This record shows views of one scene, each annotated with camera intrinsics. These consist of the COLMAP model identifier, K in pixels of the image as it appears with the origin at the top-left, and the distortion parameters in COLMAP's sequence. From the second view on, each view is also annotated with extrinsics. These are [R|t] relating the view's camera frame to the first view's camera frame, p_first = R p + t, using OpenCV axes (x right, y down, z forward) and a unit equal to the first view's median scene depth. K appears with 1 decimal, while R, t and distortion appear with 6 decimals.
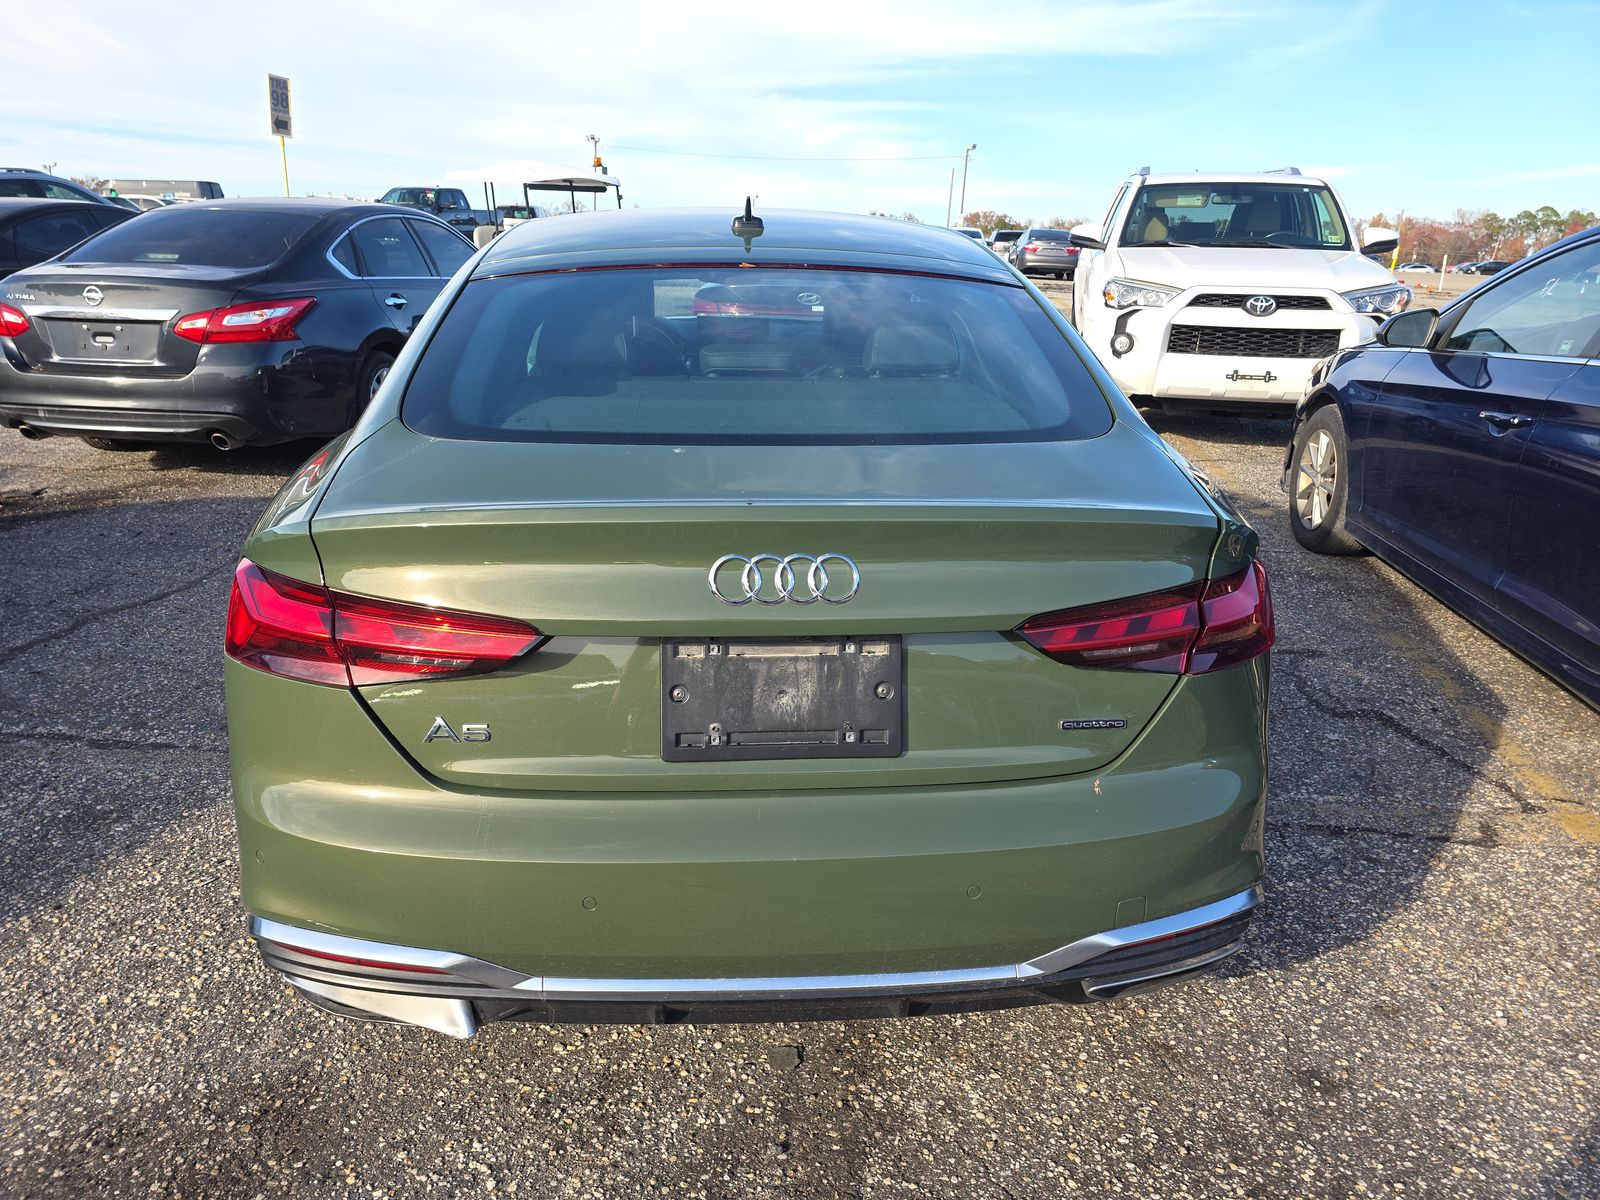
lens RADIAL K [[1056.4, 0, 782.0], [0, 1056.4, 600.4], [0, 0, 1]] dist [0.044471, -0.042411]
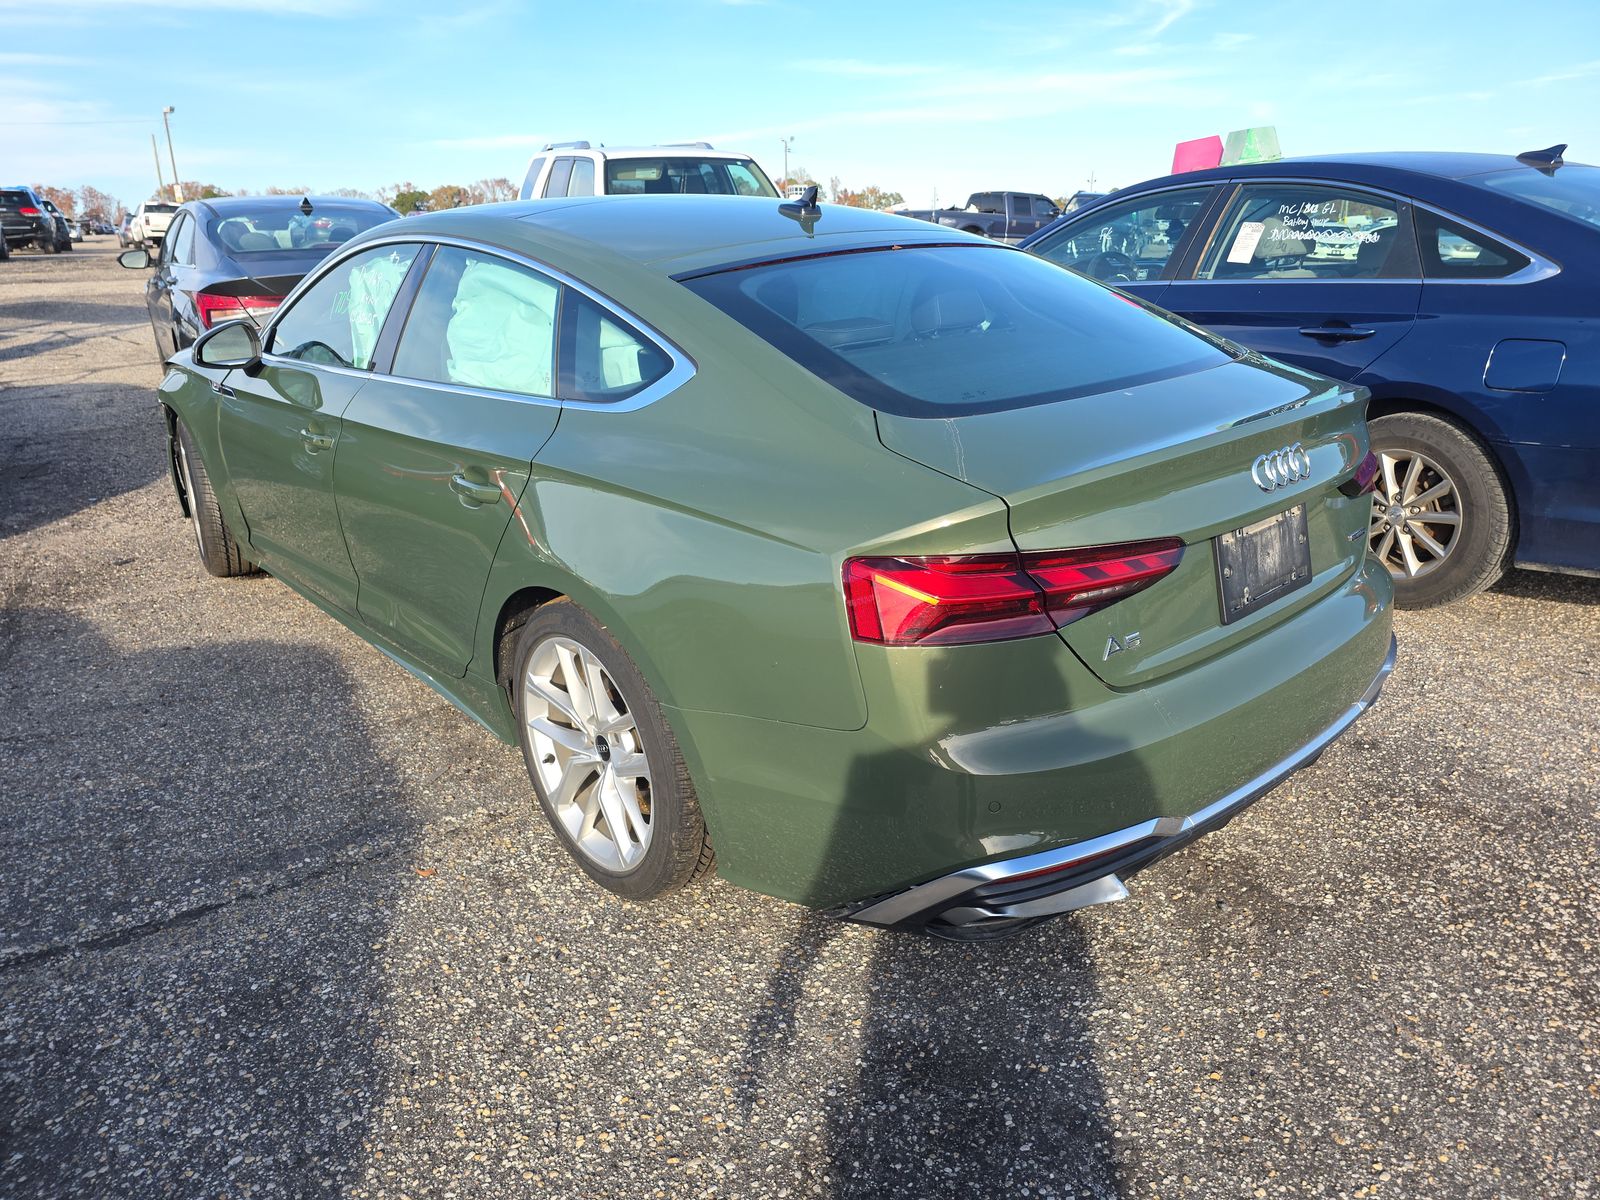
lens RADIAL K [[1056.4, 0, 782.0], [0, 1056.4, 600.4], [0, 0, 1]] dist [0.044471, -0.042411]
pose [[0.799214, -0.241413, 0.550434, -1.024995], [0.227082, 0.969196, 0.095359, -0.103198], [-0.556499, 0.048782, 0.829415, 0.170551]]
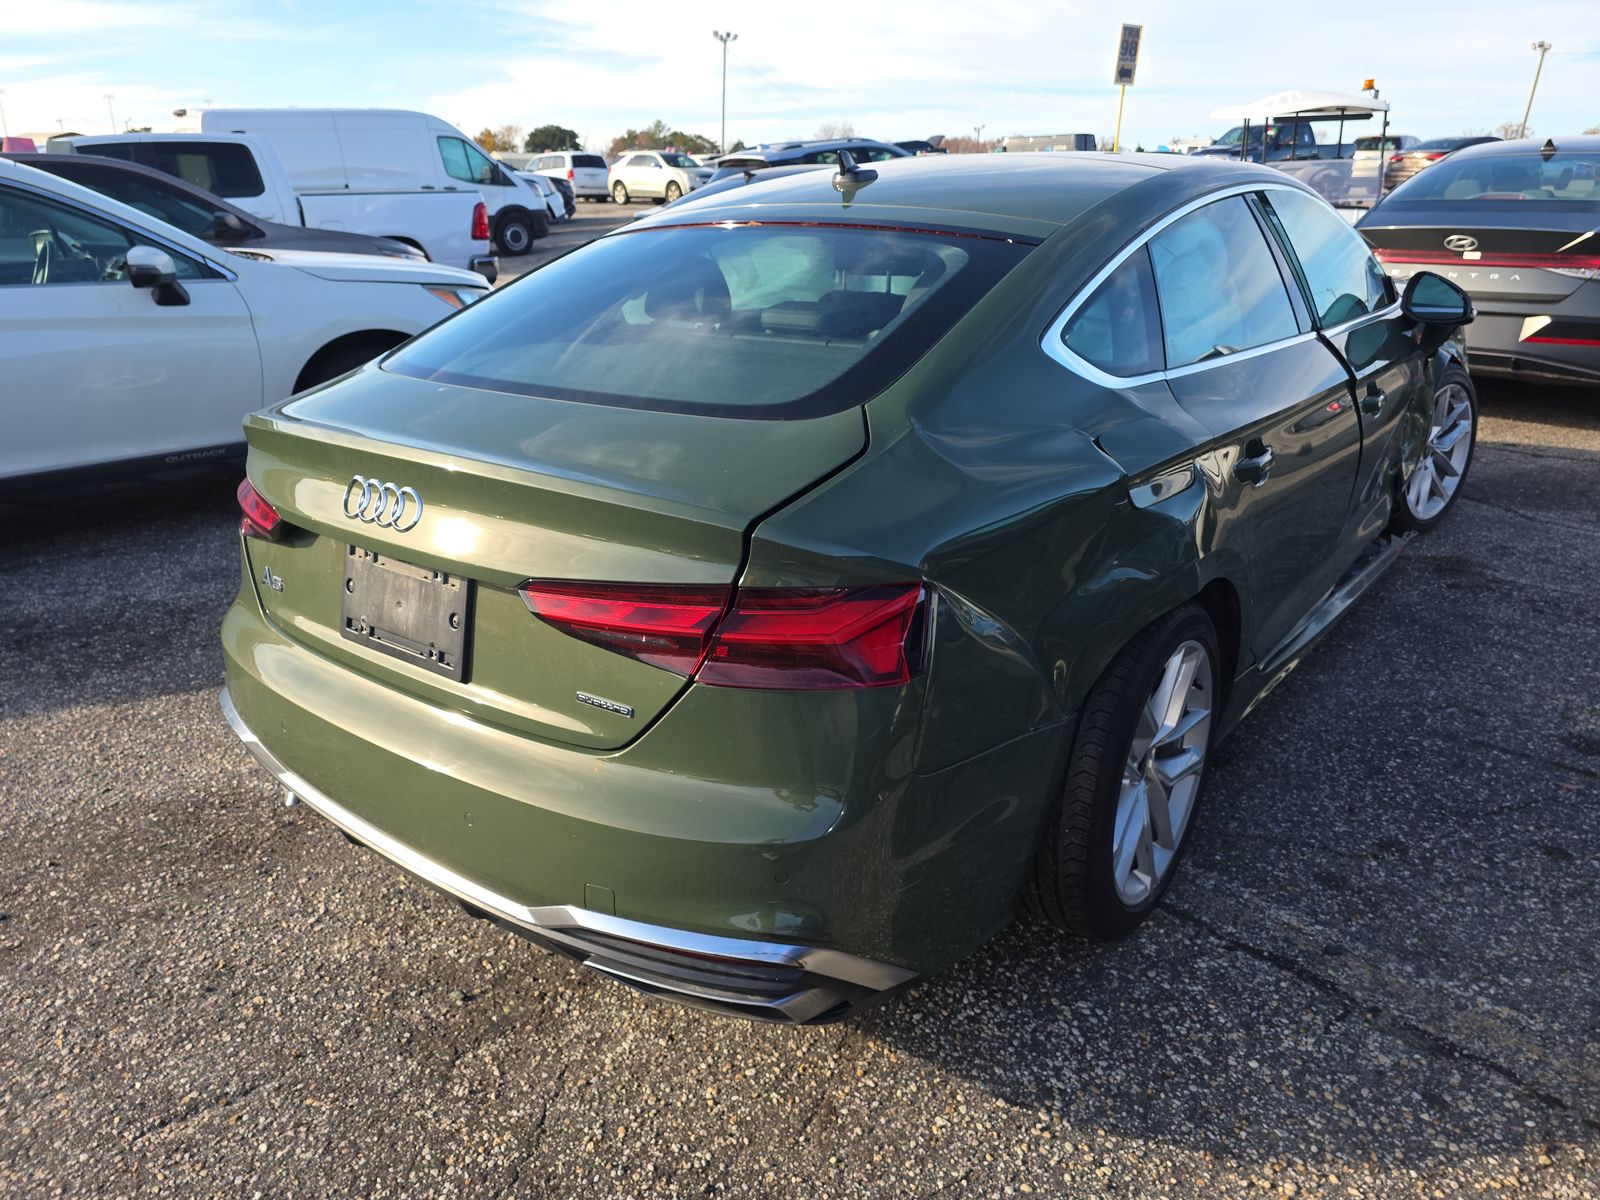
lens RADIAL K [[1056.4, 0, 782.0], [0, 1056.4, 600.4], [0, 0, 1]] dist [0.044471, -0.042411]
pose [[0.750574, 0.206285, -0.627762, 0.855778], [-0.176588, 0.978089, 0.110270, -0.097891], [0.636754, 0.028090, 0.770555, 0.289955]]
